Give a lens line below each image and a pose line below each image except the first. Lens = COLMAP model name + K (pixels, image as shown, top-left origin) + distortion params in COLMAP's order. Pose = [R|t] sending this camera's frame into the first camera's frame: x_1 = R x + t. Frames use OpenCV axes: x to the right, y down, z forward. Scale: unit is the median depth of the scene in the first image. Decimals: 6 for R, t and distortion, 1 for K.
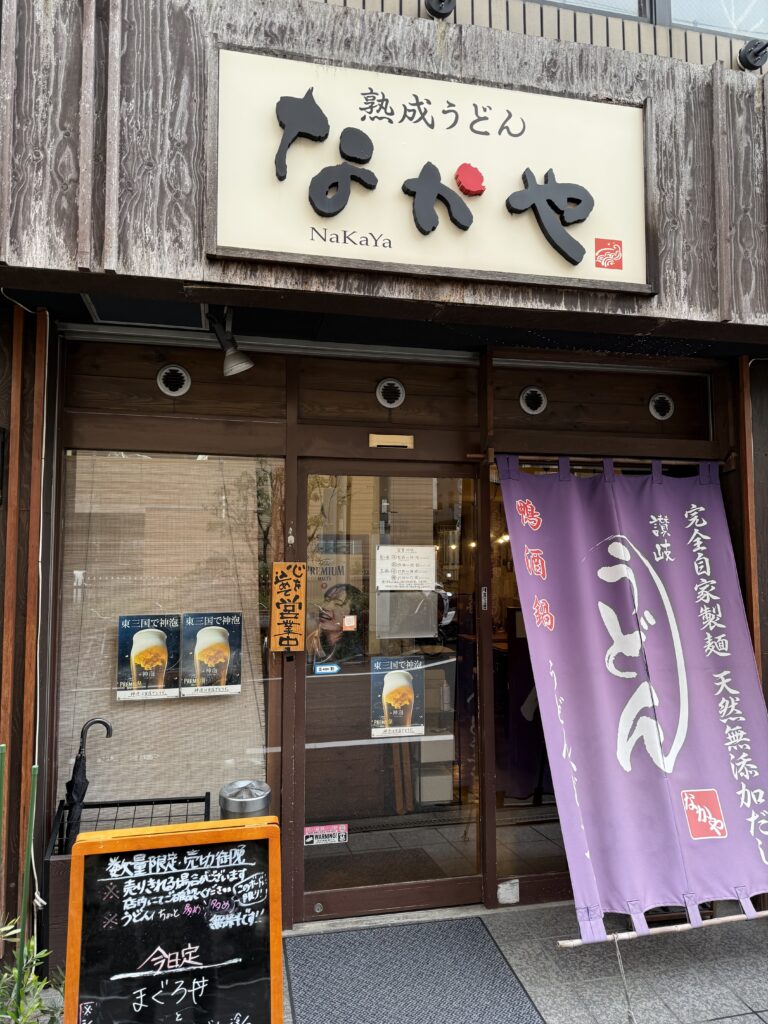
lens RADIAL K [[719.6, 0, 382.0], [0, 719.6, 525.5], [0, 0, 1]] dist [0.042338, -0.070384]
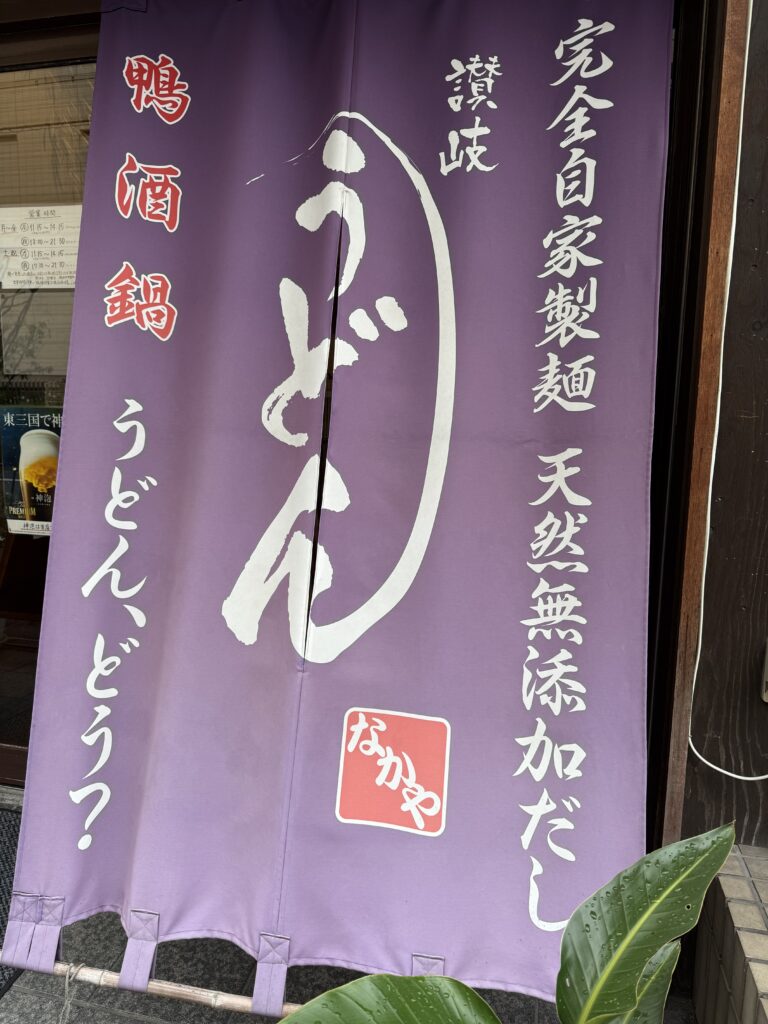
lens RADIAL K [[719.6, 0, 382.0], [0, 719.6, 525.5], [0, 0, 1]] dist [0.042338, -0.070384]
pose [[0.901135, 0.088275, -0.424457, 0.545860], [0.006924, 0.975996, 0.217679, 0.154572], [0.433484, -0.199097, 0.878892, 0.597833]]
